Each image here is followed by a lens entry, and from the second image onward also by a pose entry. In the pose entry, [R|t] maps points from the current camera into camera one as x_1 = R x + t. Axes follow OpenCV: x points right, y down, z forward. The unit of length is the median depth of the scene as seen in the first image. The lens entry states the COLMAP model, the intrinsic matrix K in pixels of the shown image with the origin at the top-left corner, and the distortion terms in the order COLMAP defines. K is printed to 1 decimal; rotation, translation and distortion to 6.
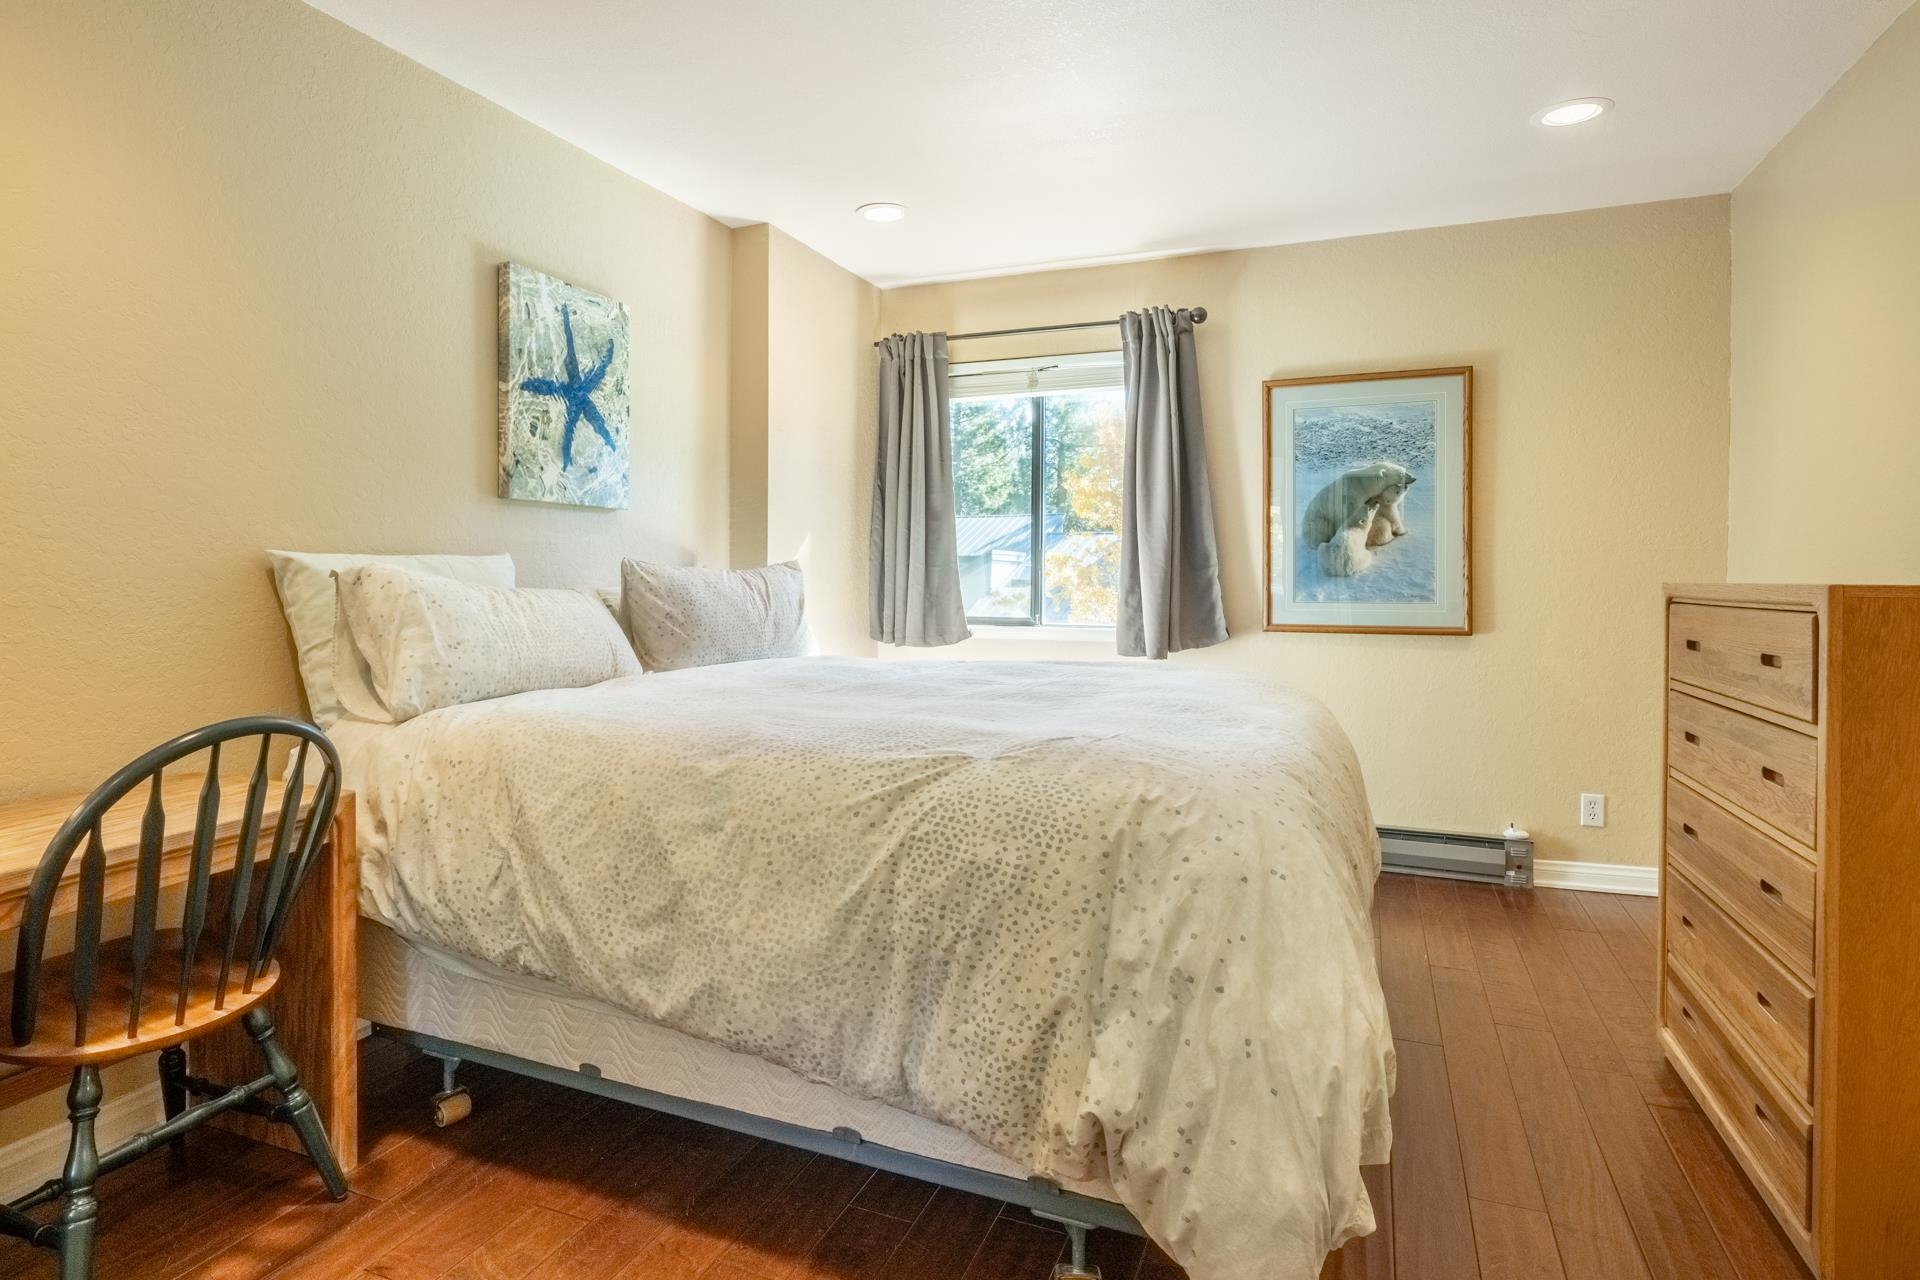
lens RADIAL K [[995.0, 0, 961.1], [0, 995.0, 587.0], [0, 0, 1]] dist [-0.004924, -0.000581]
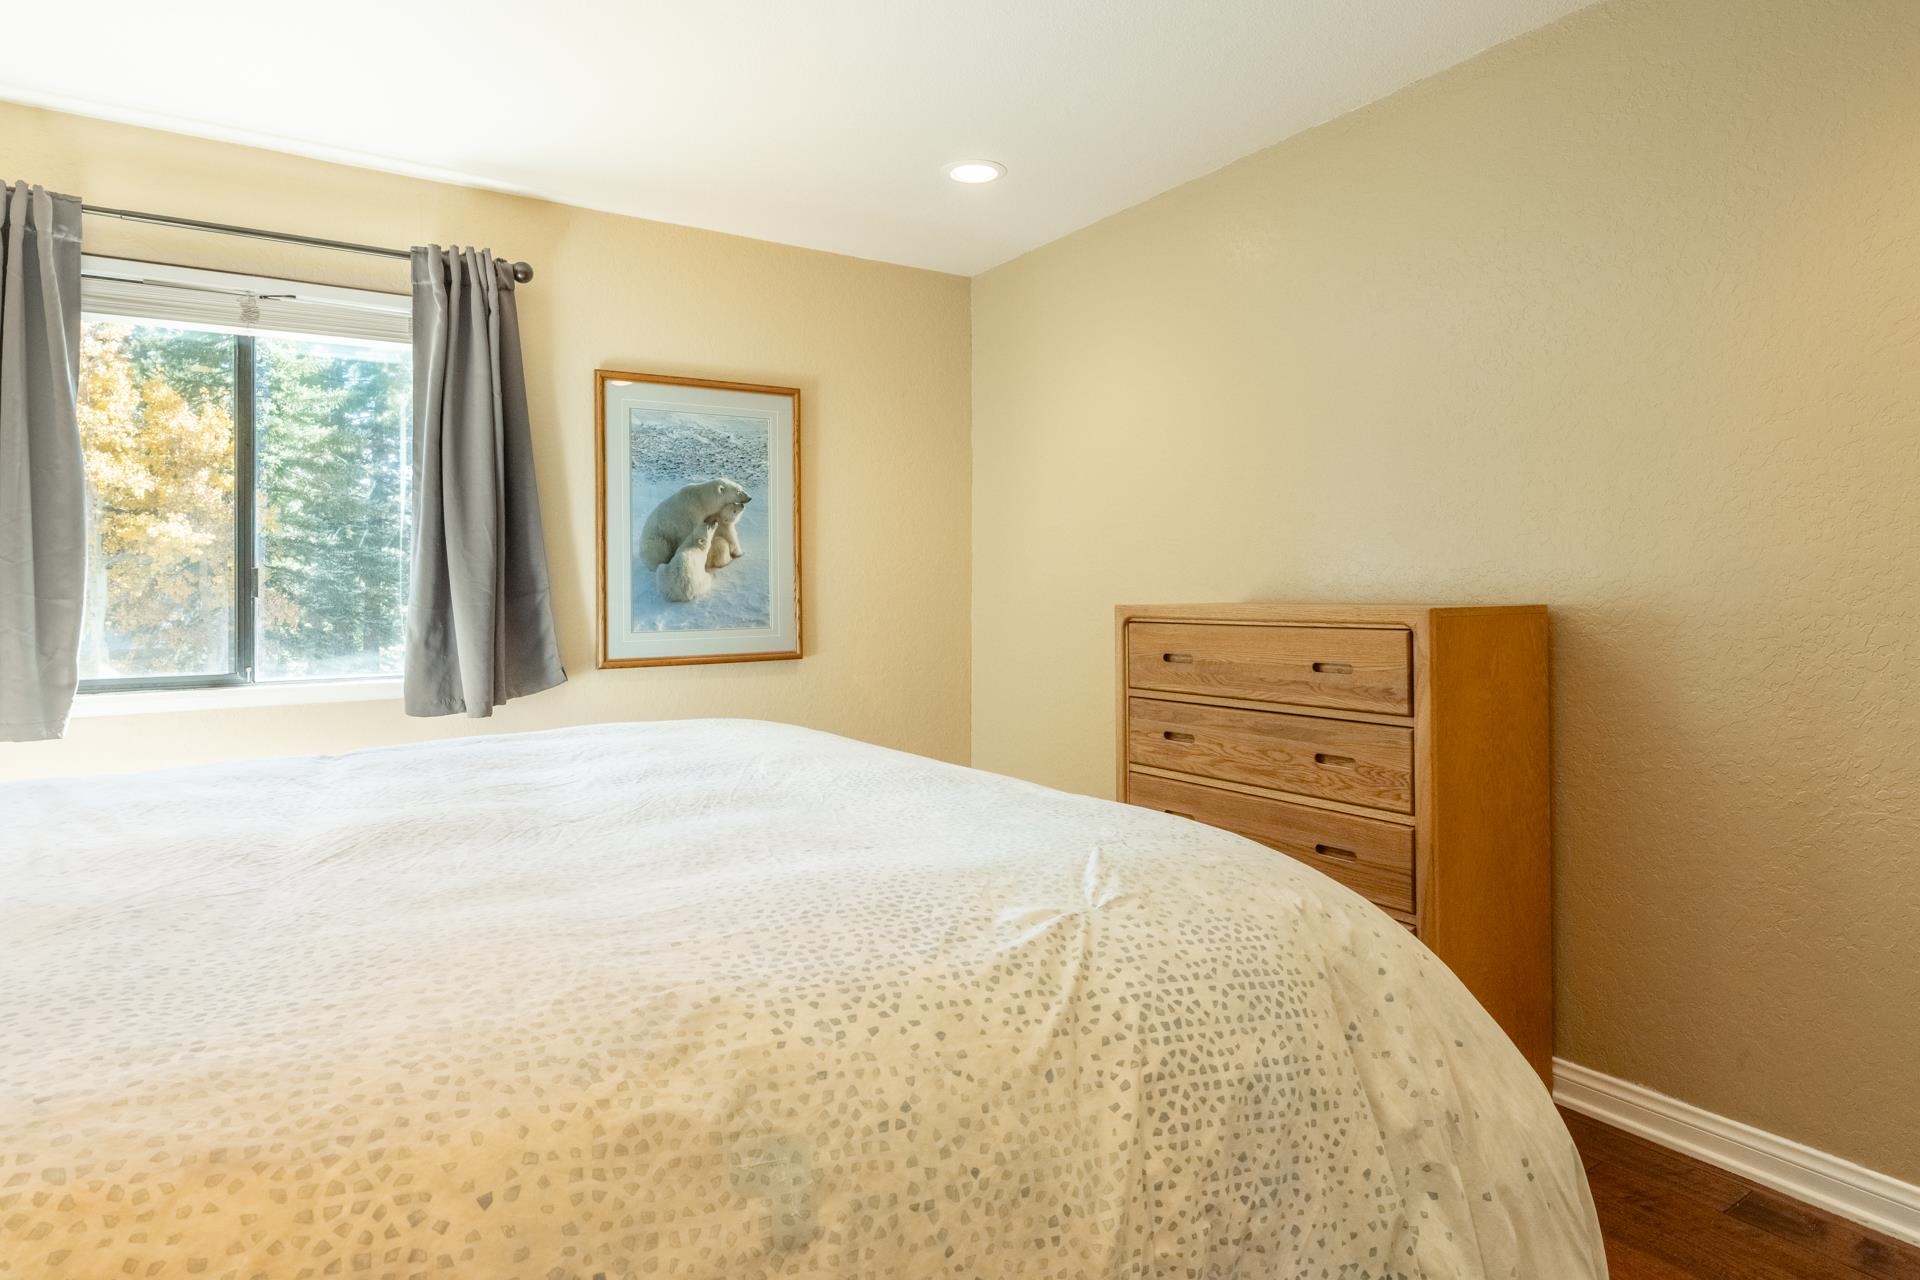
lens RADIAL K [[1021.8, 0, 931.0], [0, 1021.8, 588.3], [0, 0, 1]] dist [-0.002511, -0.000824]
pose [[0.597477, -0.008507, 0.801841, -0.224585], [0.021276, 0.999760, -0.005246, -0.013348], [-0.801604, 0.020194, 0.597514, 0.274269]]
